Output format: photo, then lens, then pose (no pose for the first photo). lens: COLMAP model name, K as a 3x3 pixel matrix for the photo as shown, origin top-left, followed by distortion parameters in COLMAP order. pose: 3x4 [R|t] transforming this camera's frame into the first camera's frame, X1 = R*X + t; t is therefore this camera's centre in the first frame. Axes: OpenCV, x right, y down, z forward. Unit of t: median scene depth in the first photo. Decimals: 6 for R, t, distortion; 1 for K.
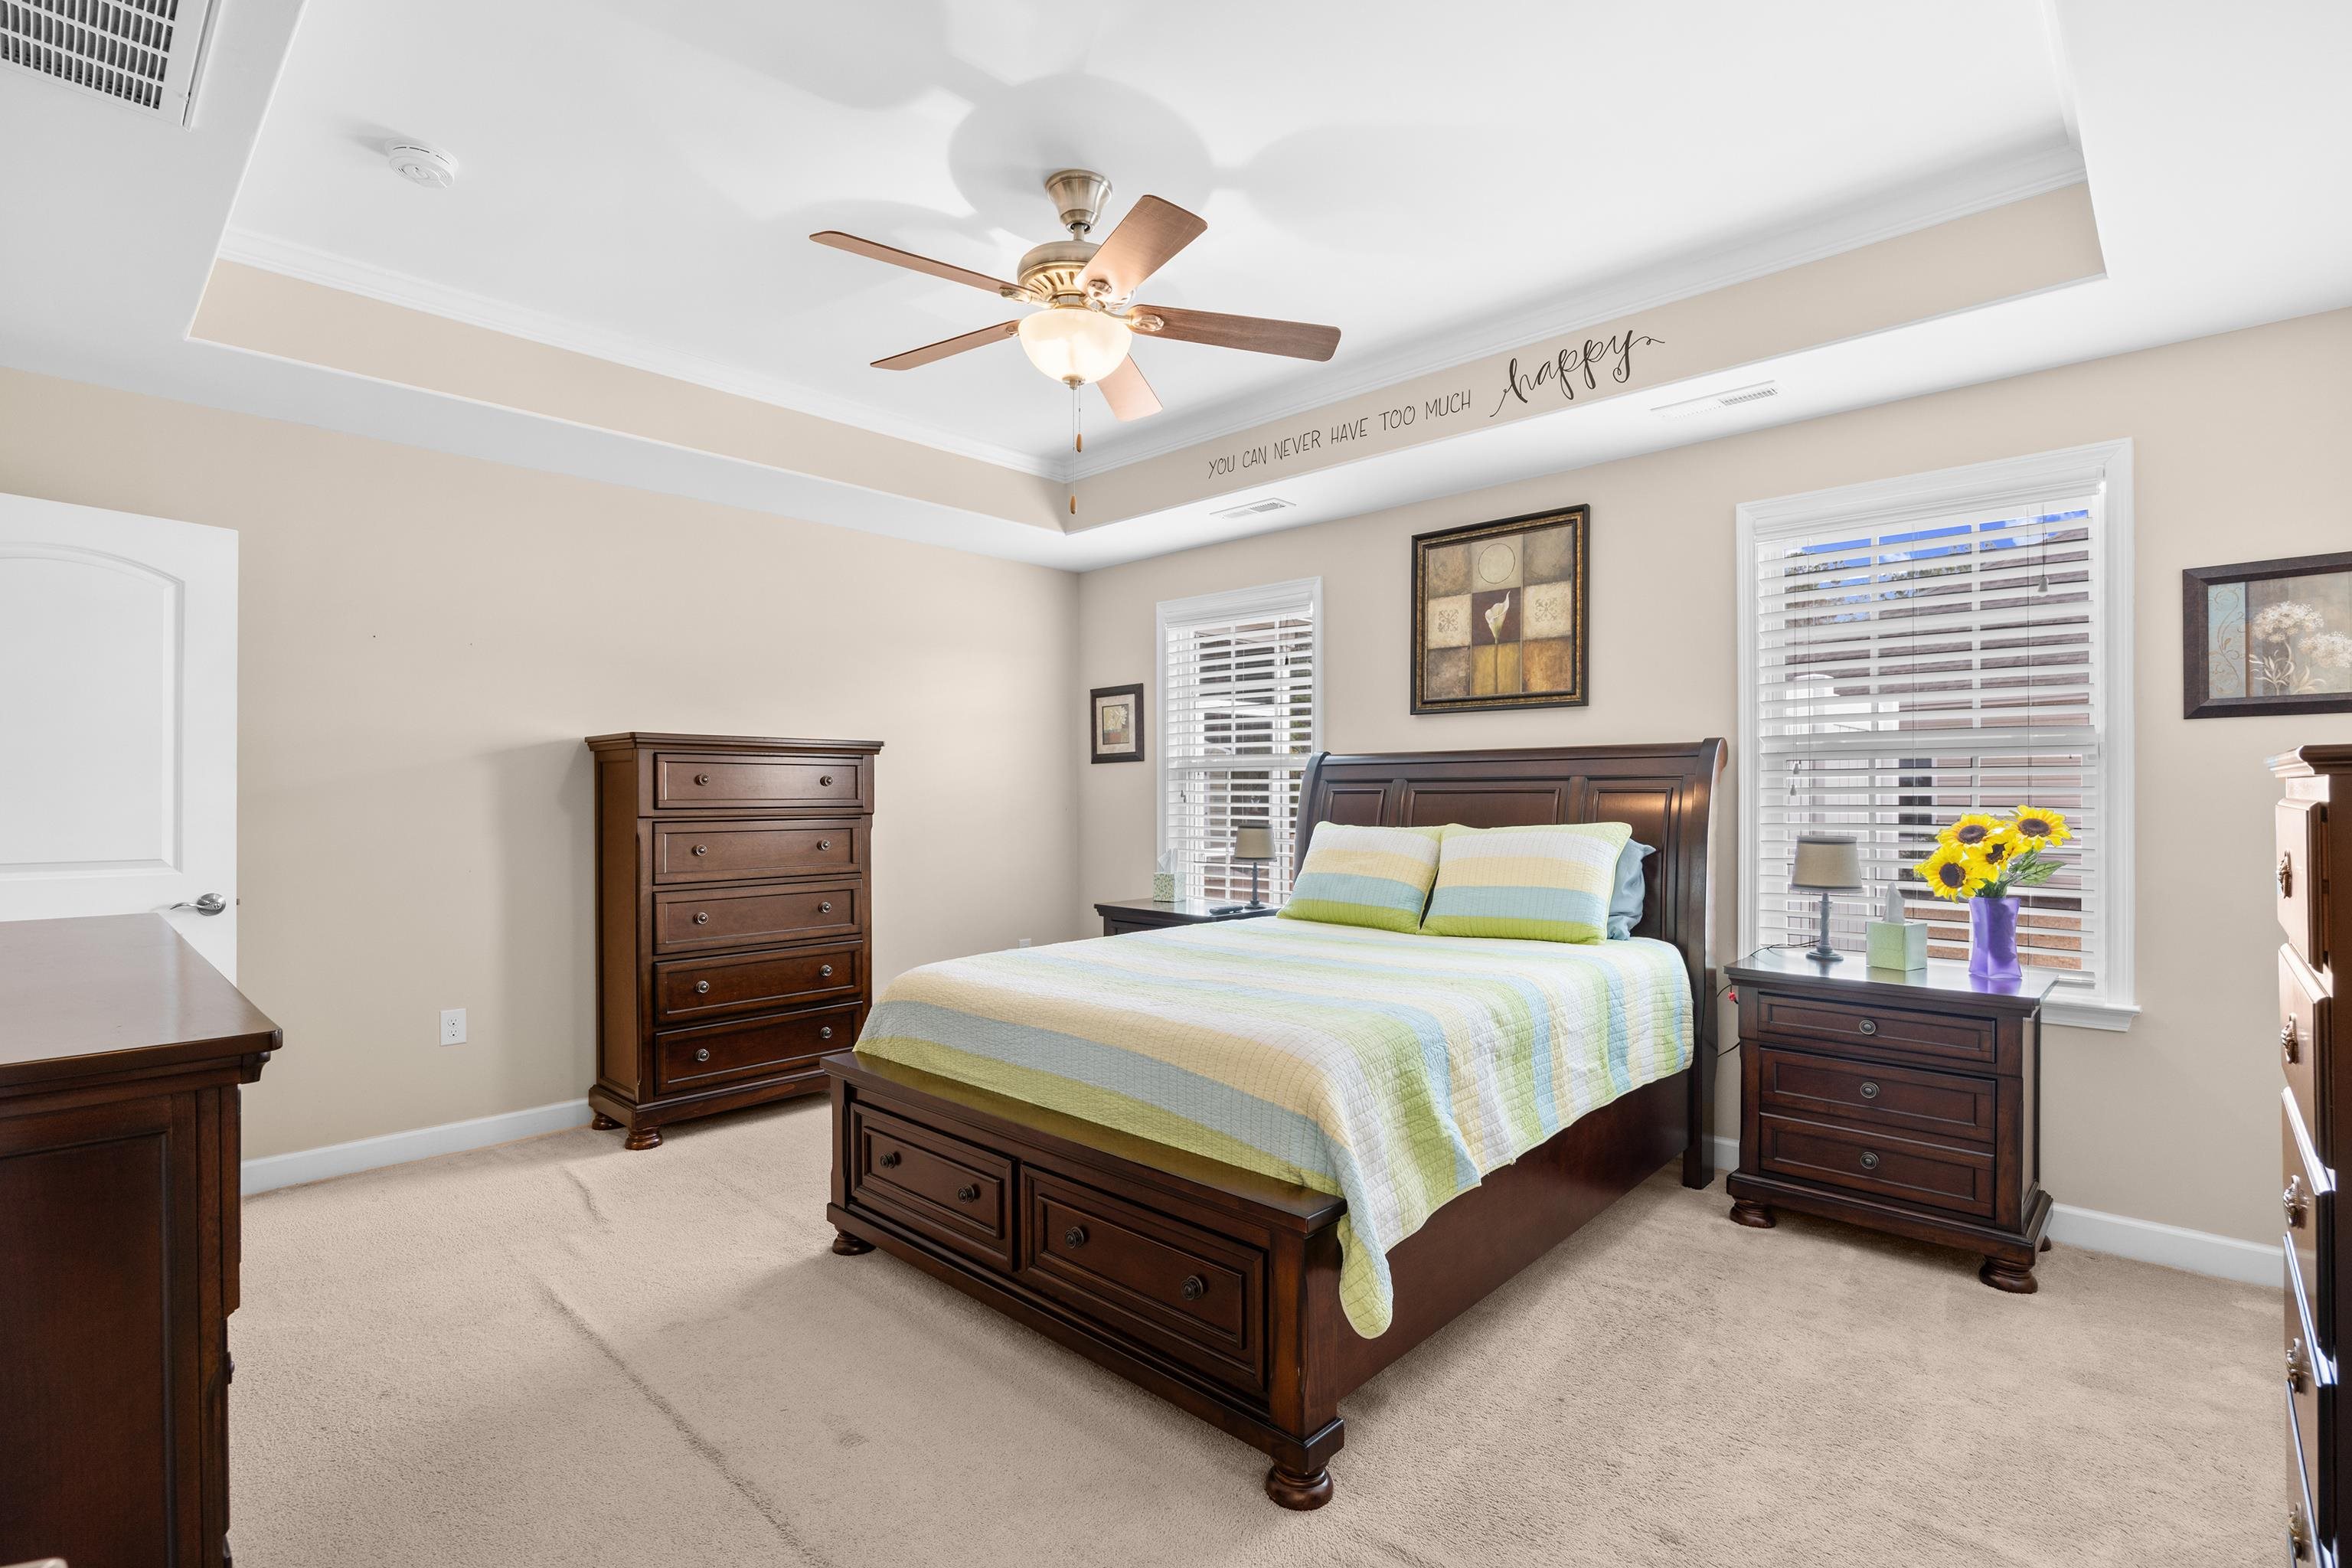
lens RADIAL K [[1088.1, 0, 1165.1], [0, 1088.1, 788.3], [0, 0, 1]] dist [-0.013330, 0.000375]
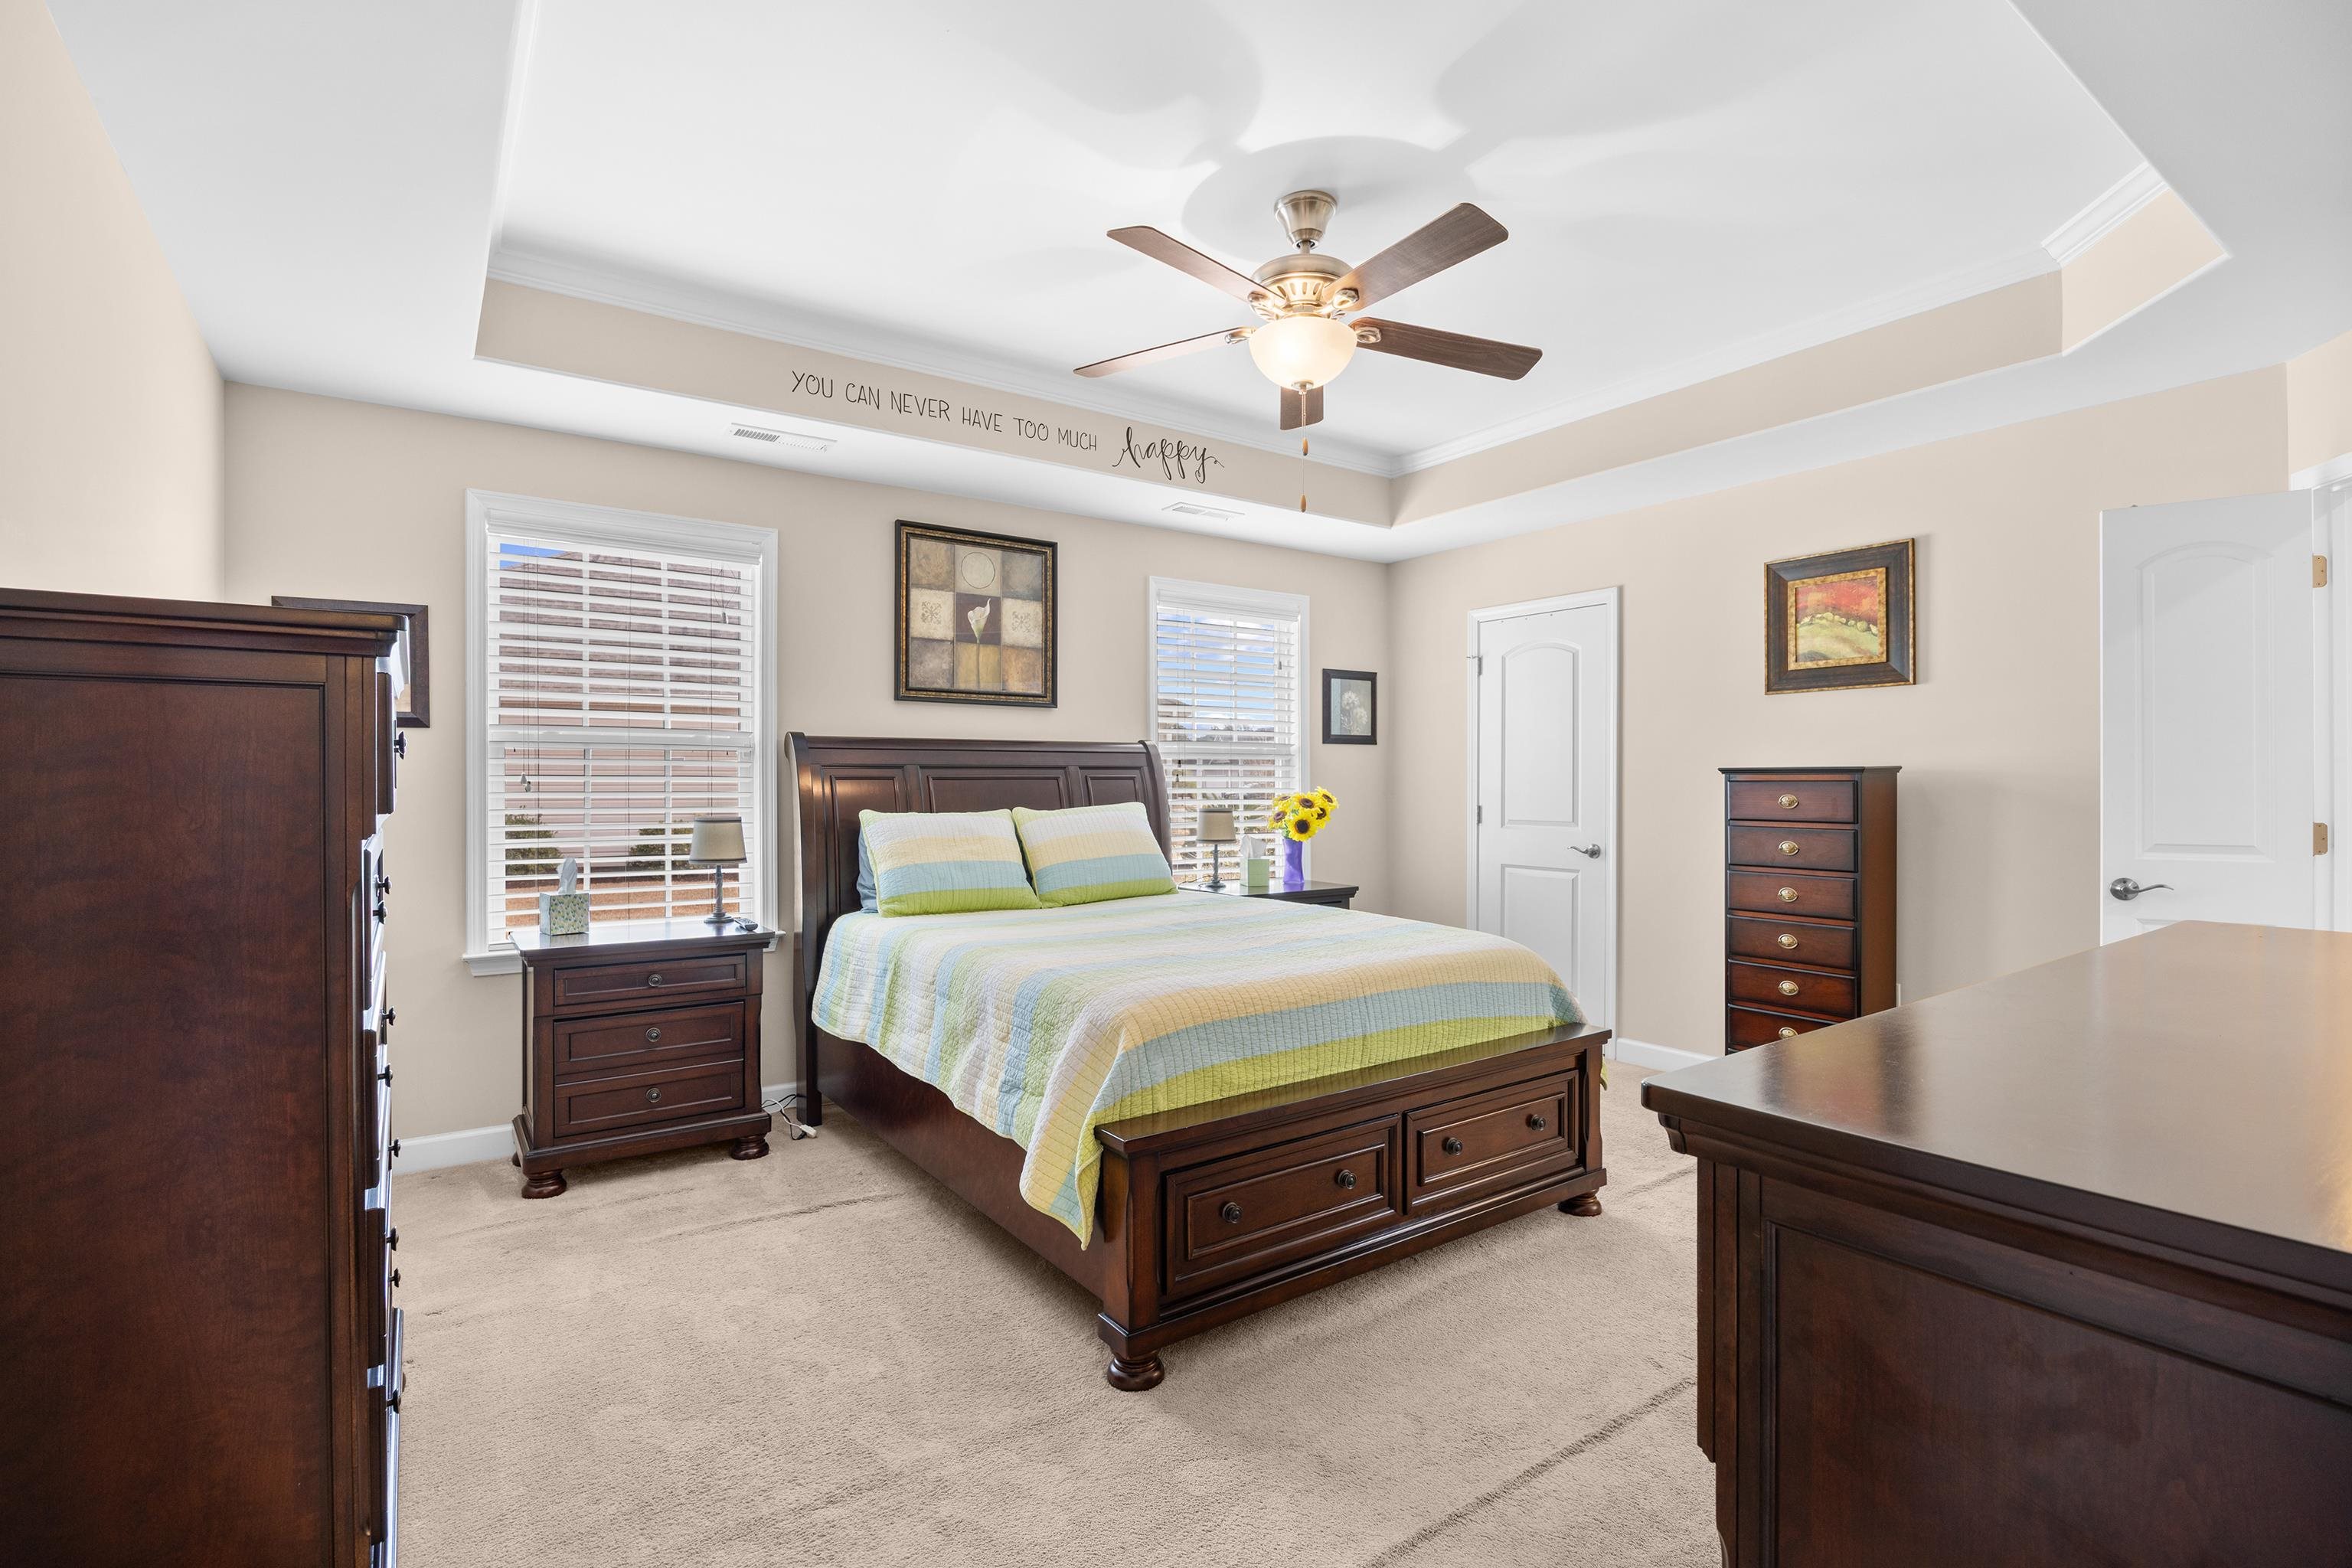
lens RADIAL K [[1088.1, 0, 1166.3], [0, 1088.1, 782.0], [0, 0, 1]] dist [-0.013330, 0.000375]
pose [[0.198591, -0.007909, 0.980051, -0.739339], [-0.010878, 0.999888, 0.010274, -0.006633], [-0.980022, -0.012701, 0.198483, 0.598165]]
